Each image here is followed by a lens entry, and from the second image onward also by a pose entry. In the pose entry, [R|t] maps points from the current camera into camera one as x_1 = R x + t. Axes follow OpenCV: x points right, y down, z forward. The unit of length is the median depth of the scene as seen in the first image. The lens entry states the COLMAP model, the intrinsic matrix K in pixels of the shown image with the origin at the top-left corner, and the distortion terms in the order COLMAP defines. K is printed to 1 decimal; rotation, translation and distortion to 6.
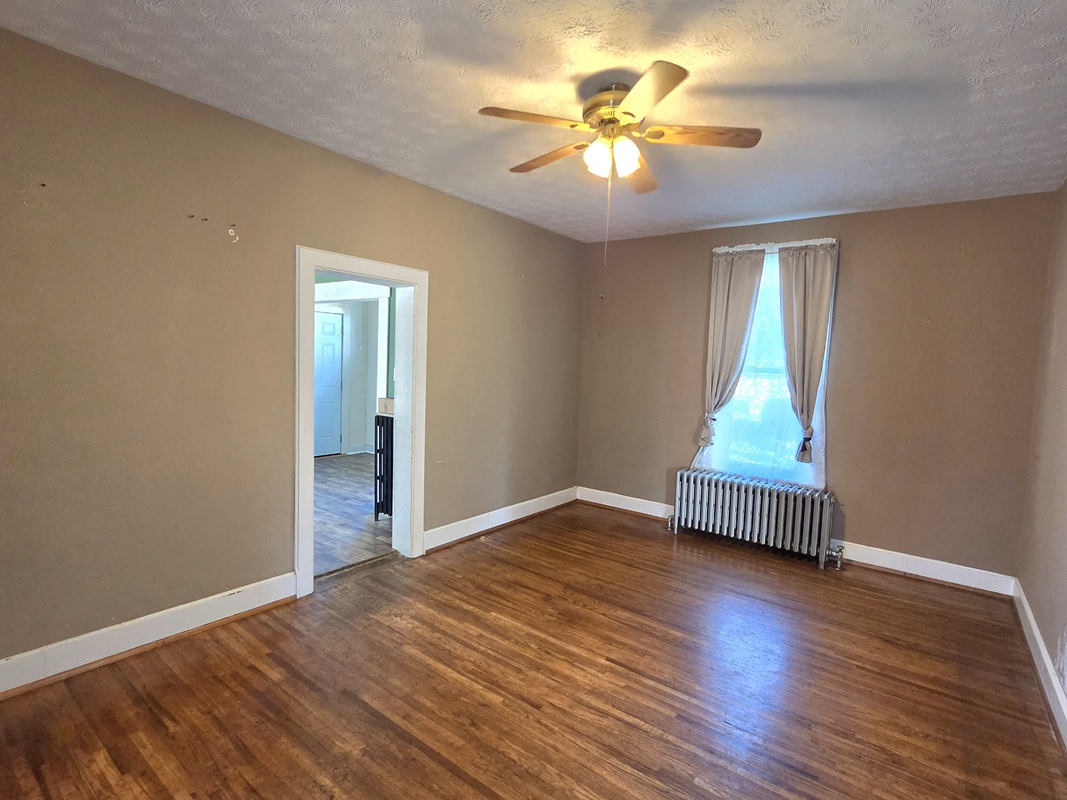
lens RADIAL K [[543.3, 0, 559.3], [0, 543.3, 398.2], [0, 0, 1]] dist [0.001157, -0.000790]
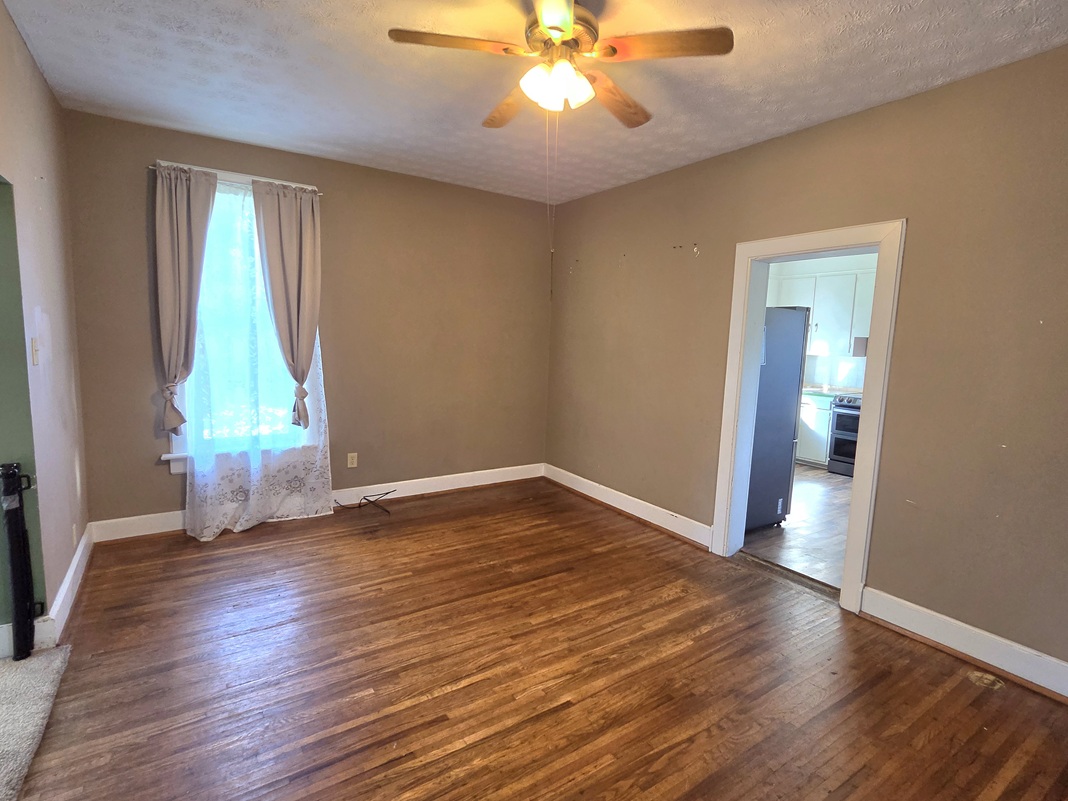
lens RADIAL K [[530.0, 0, 548.0], [0, 530.0, 399.1], [0, 0, 1]] dist [-0.001898, 0.000007]
pose [[-0.347078, 0.055141, -0.936214, 0.855553], [-0.114030, 0.988382, 0.100488, -0.043193], [0.930878, 0.141634, -0.336758, 1.234286]]
